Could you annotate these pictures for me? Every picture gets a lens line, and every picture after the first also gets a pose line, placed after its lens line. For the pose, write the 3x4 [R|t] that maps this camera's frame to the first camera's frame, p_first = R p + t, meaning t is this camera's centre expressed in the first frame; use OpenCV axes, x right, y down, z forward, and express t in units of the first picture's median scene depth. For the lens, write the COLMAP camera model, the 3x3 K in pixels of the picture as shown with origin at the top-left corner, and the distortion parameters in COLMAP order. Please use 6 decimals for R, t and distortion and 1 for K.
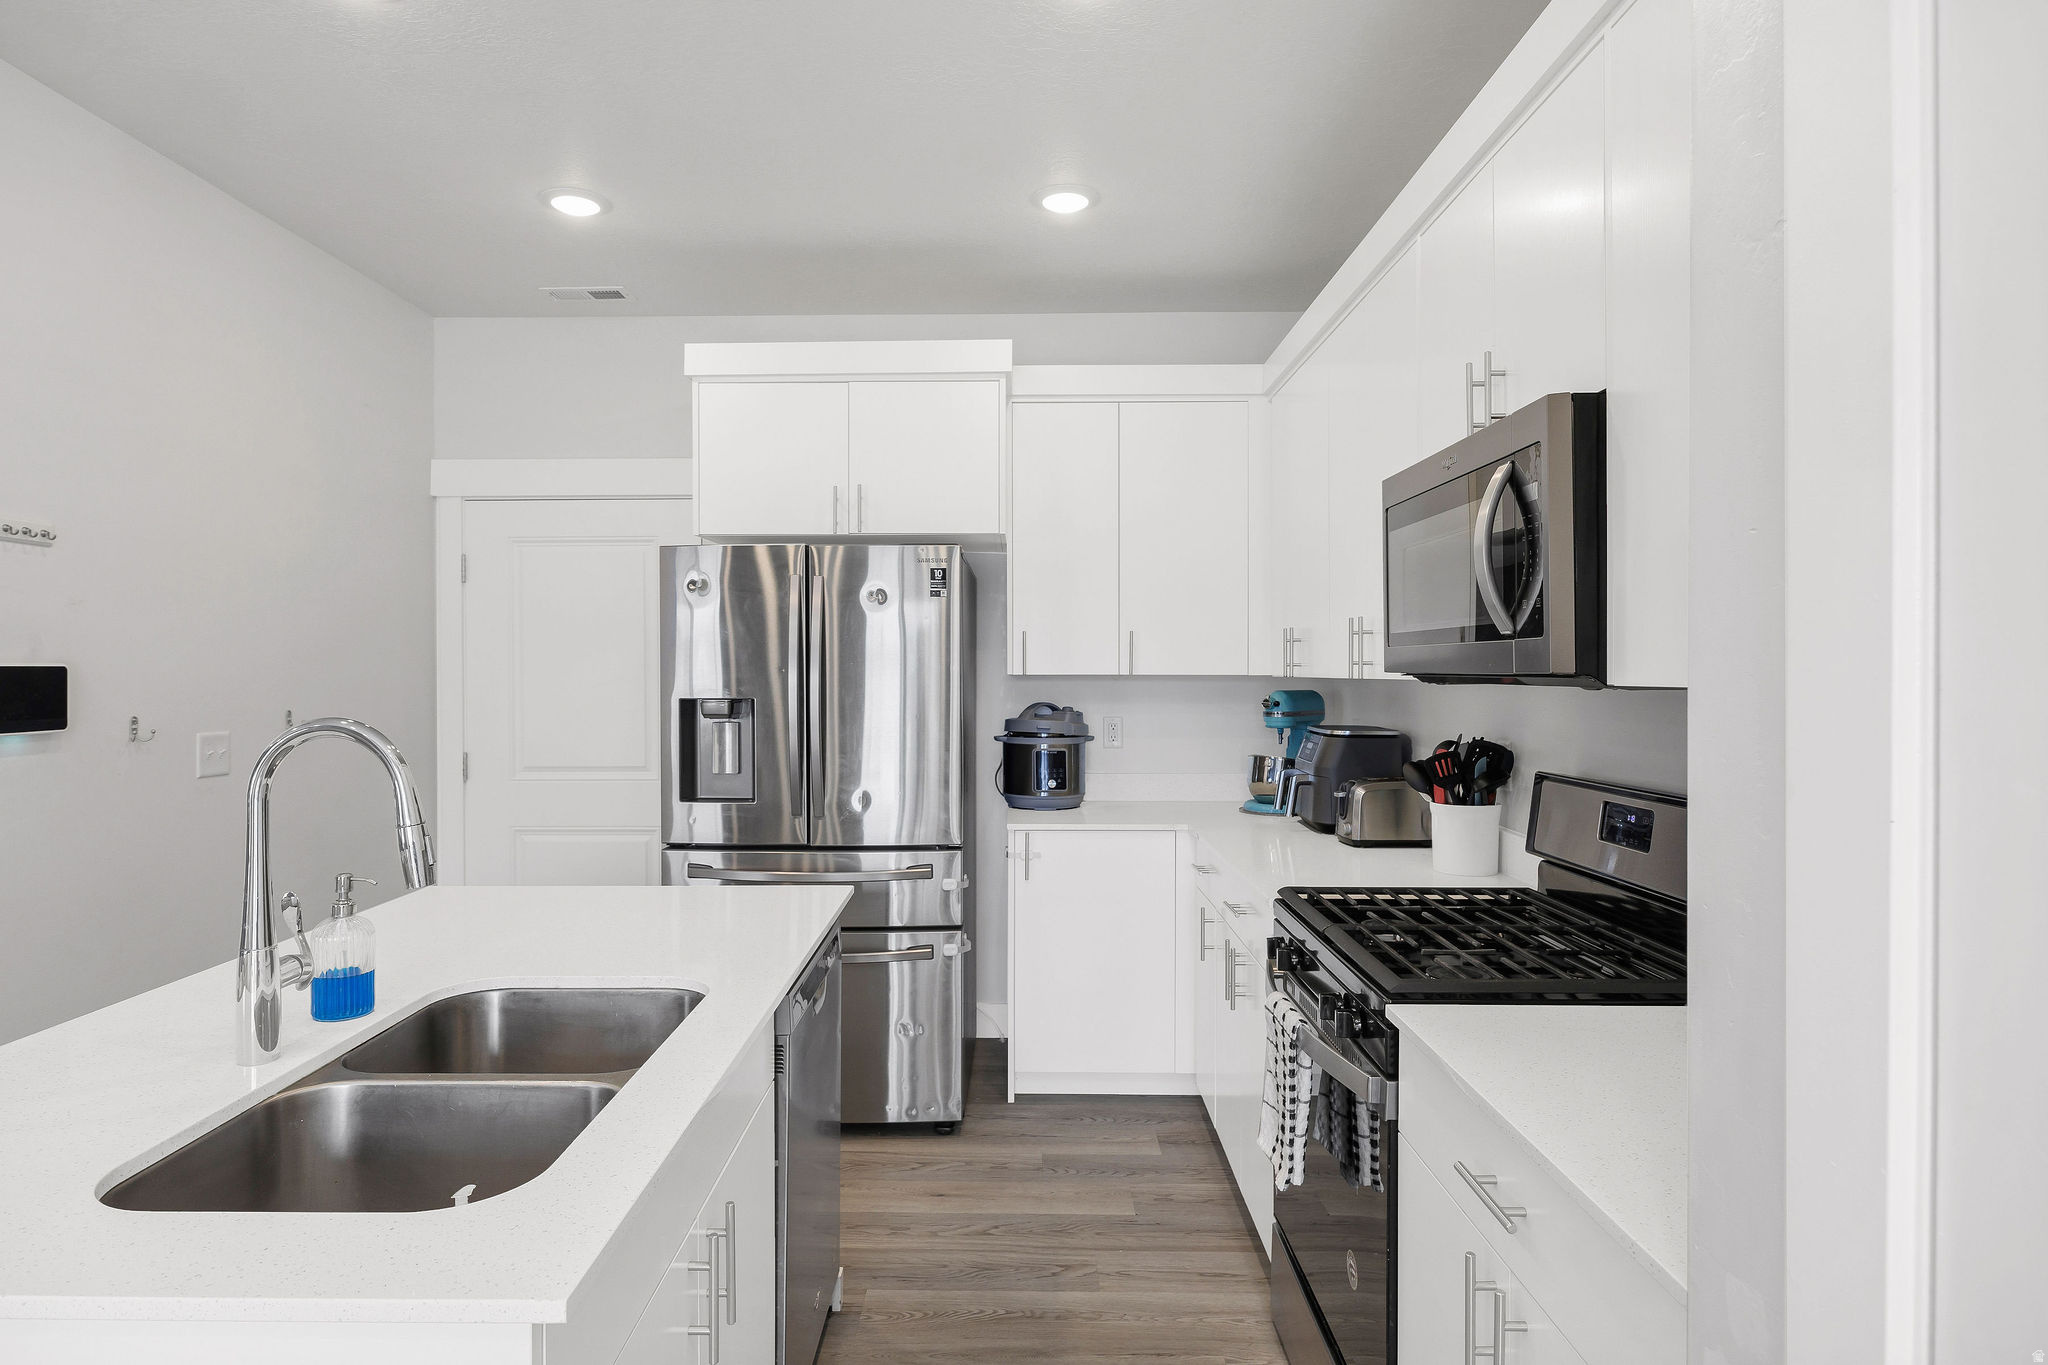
lens RADIAL K [[1121.5, 0, 1009.2], [0, 1121.5, 680.8], [0, 0, 1]] dist [-0.003051, -0.003528]
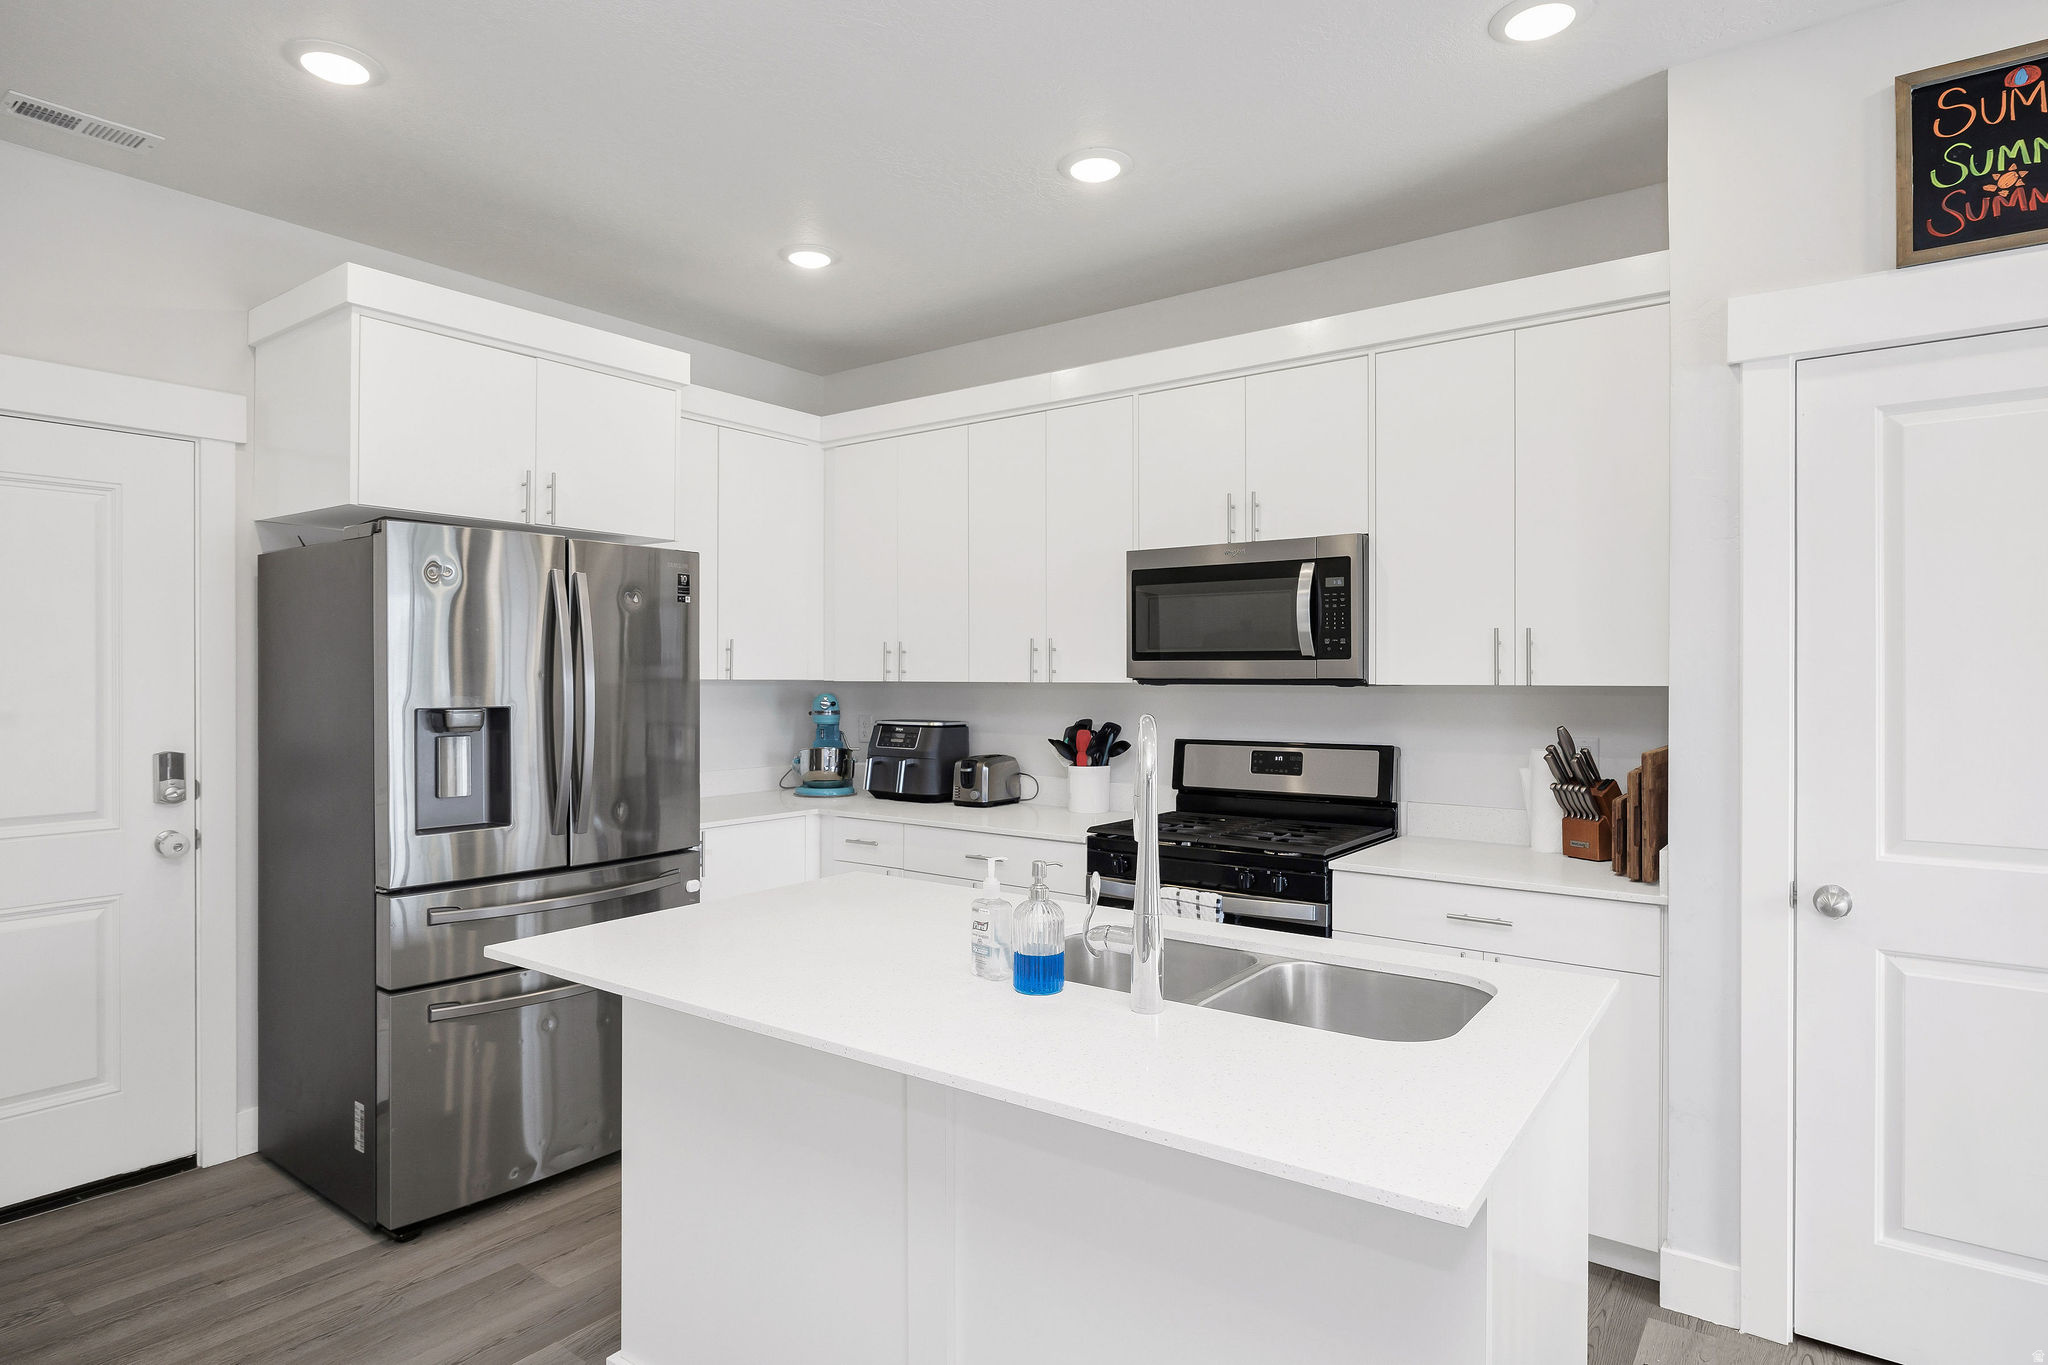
lens RADIAL K [[1121.5, 0, 1009.2], [0, 1121.5, 680.8], [0, 0, 1]] dist [-0.003051, -0.003528]
pose [[0.588931, -0.000730, 0.808183, -0.660350], [0.003662, 0.999992, -0.001766, -0.000996], [-0.808175, 0.004000, 0.588929, 0.155286]]
